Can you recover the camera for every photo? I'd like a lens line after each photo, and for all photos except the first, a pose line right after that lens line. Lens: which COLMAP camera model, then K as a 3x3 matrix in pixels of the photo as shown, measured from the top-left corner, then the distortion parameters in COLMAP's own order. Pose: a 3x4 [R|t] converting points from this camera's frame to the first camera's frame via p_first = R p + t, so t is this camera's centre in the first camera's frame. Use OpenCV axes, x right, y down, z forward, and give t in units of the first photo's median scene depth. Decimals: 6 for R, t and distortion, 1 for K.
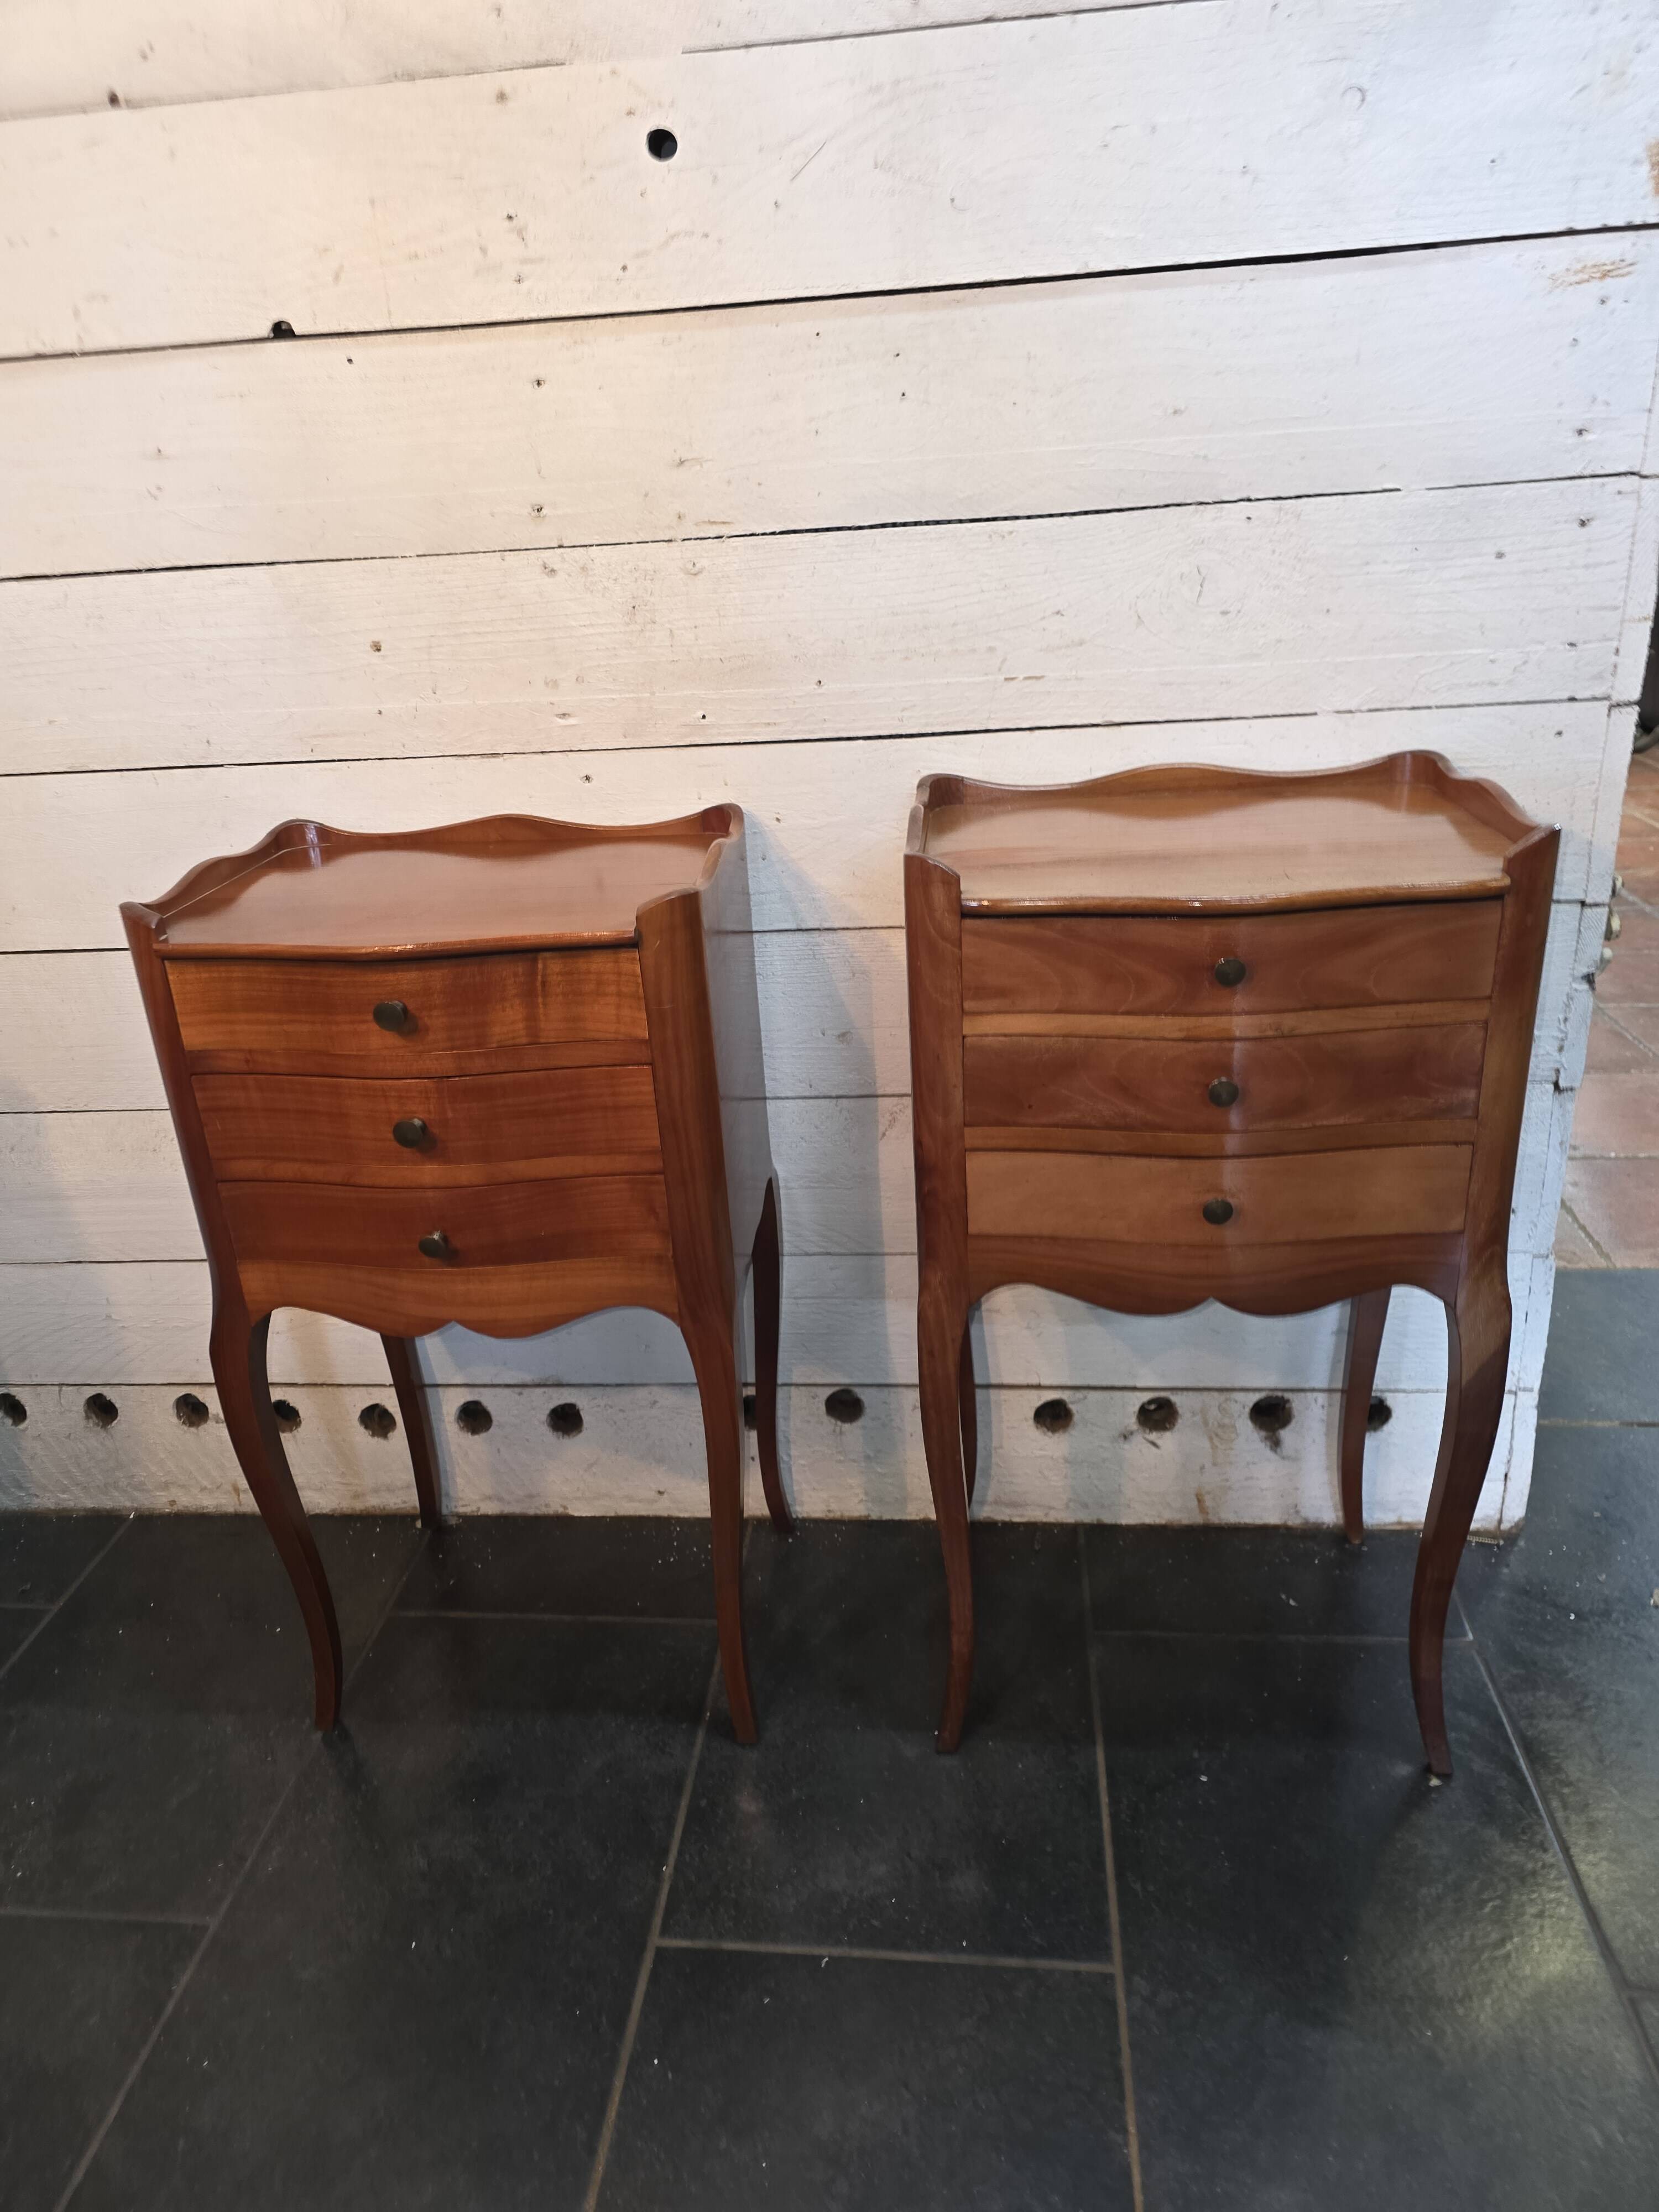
lens RADIAL K [[1462.3, 0, 821.8], [0, 1462.3, 1104.6], [0, 0, 1]] dist [0.046486, -0.037066]
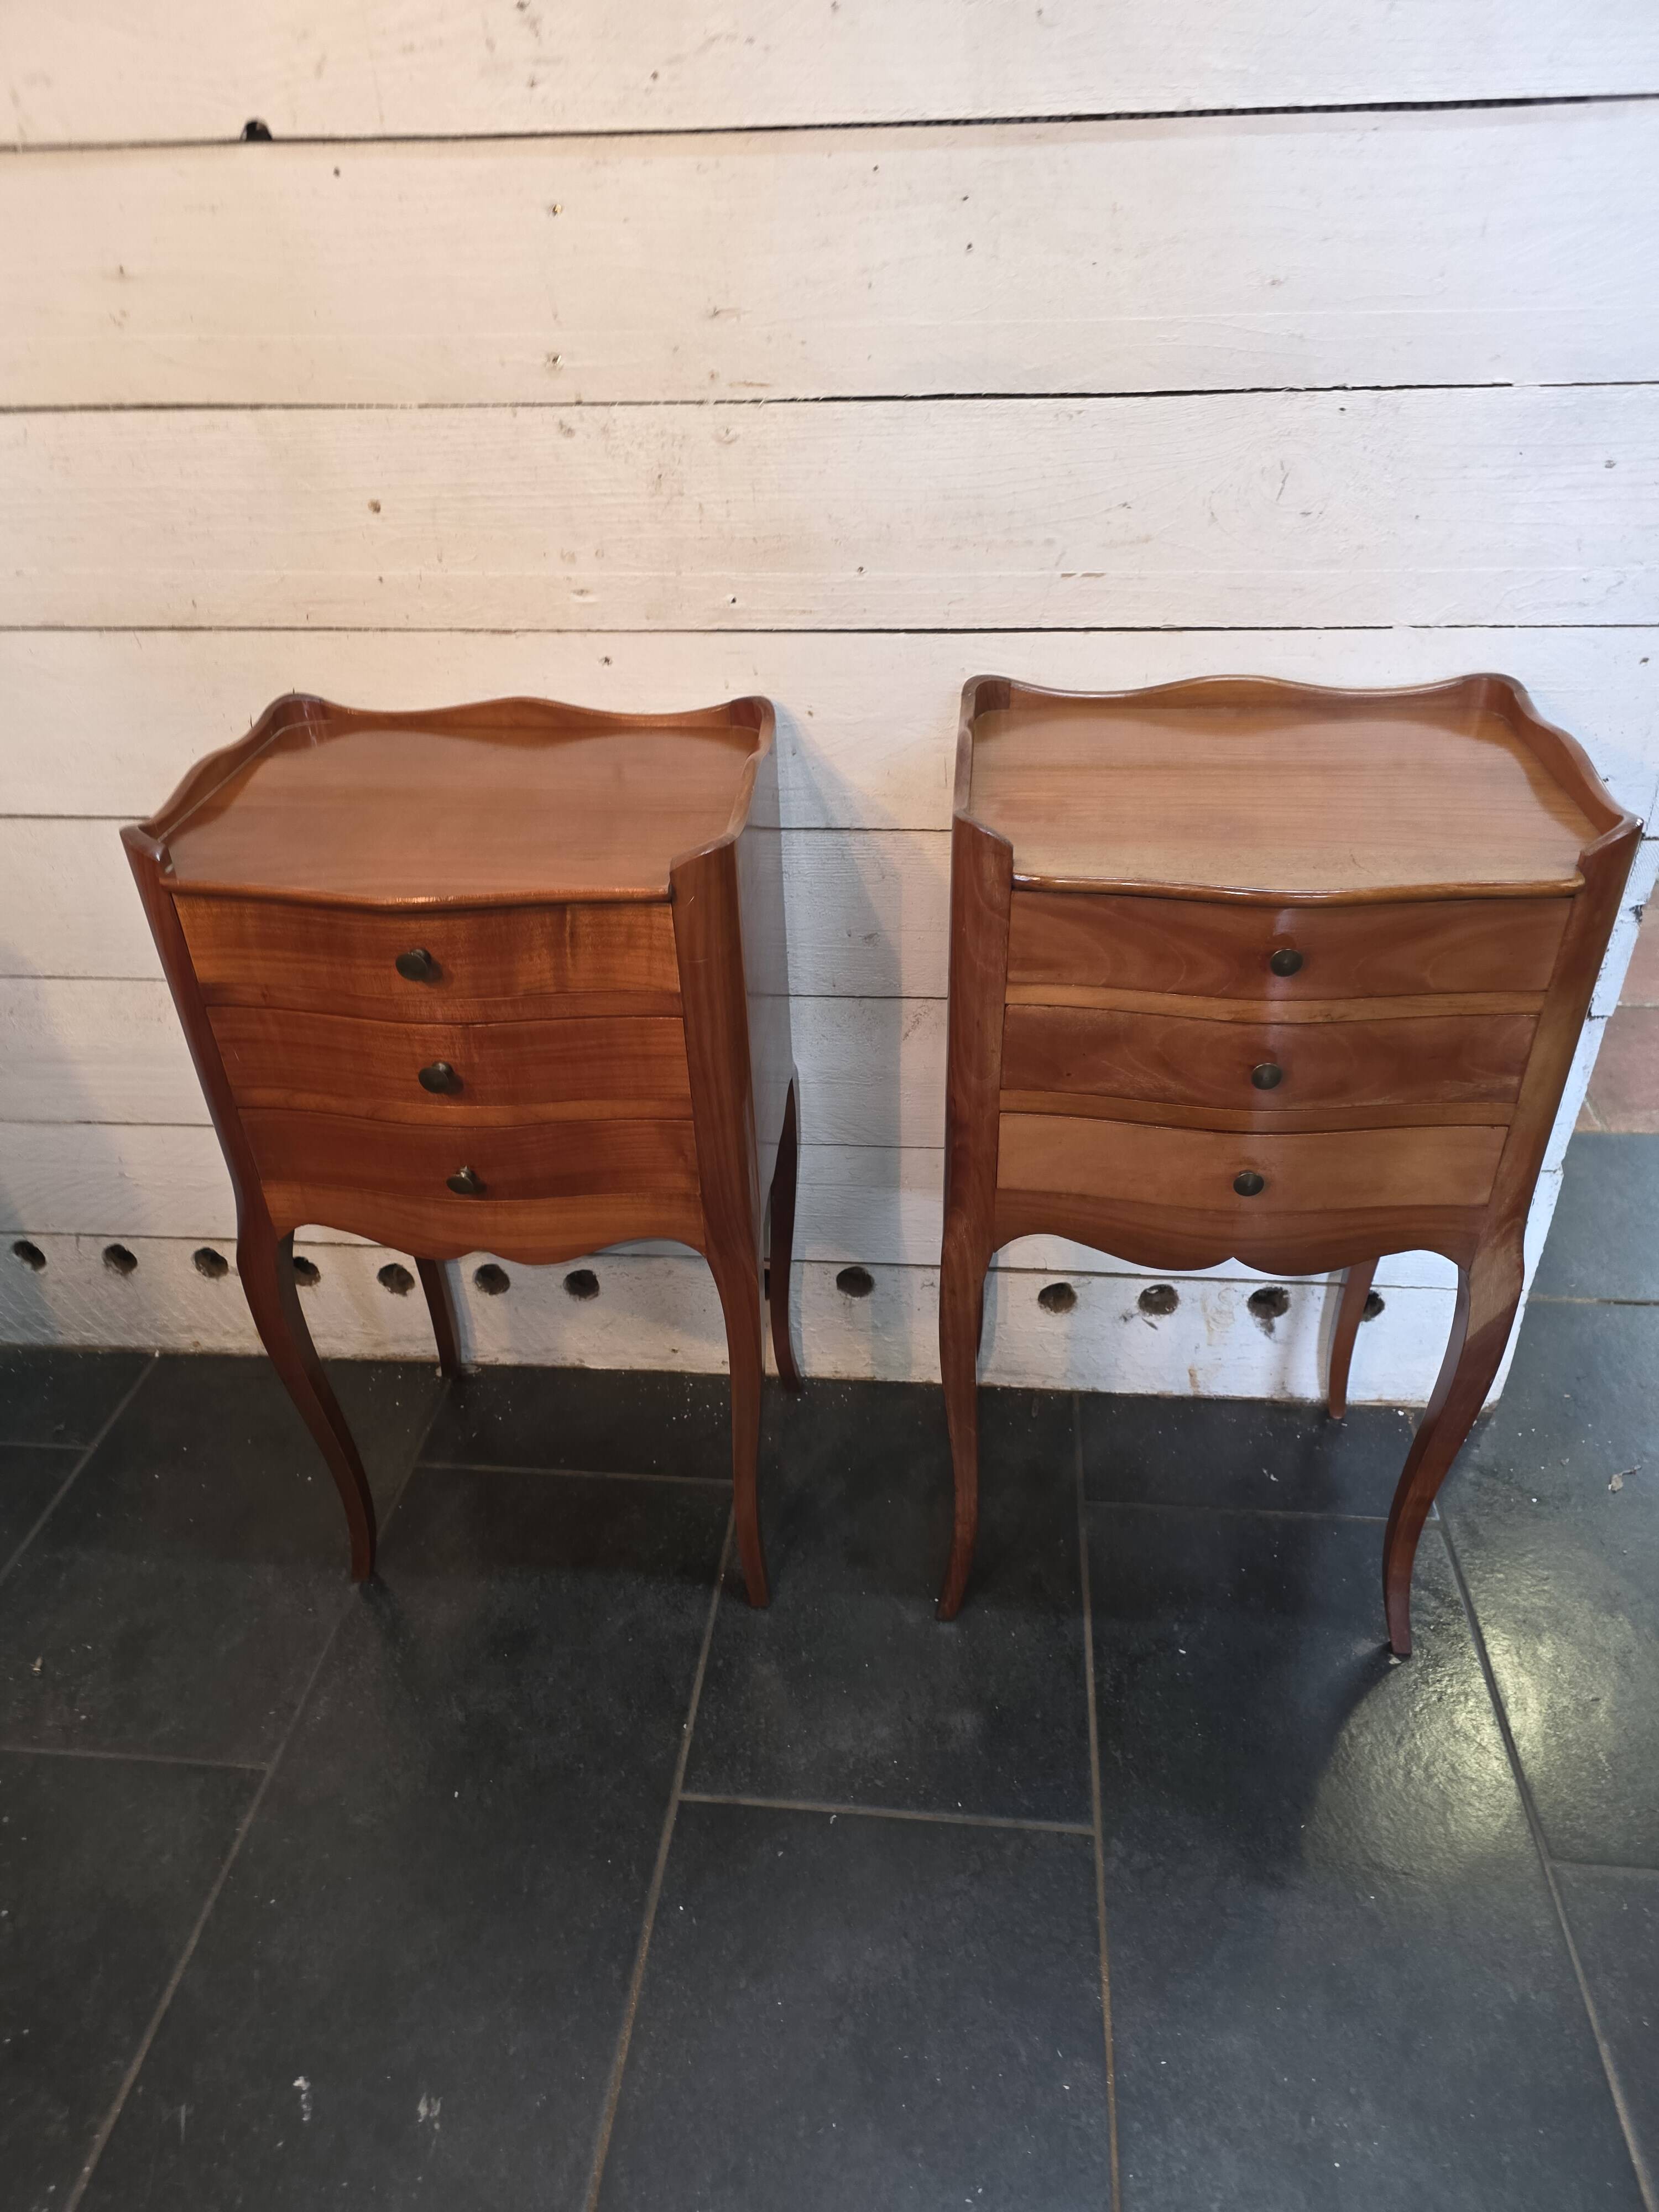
lens RADIAL K [[1464.0, 0, 835.6], [0, 1464.0, 1125.9], [0, 0, 1]] dist [0.044831, -0.034793]
pose [[0.999421, 0.024745, 0.023373, -0.032145], [-0.028974, 0.978827, 0.202628, -0.139761], [-0.017864, -0.203188, 0.978977, 0.024817]]
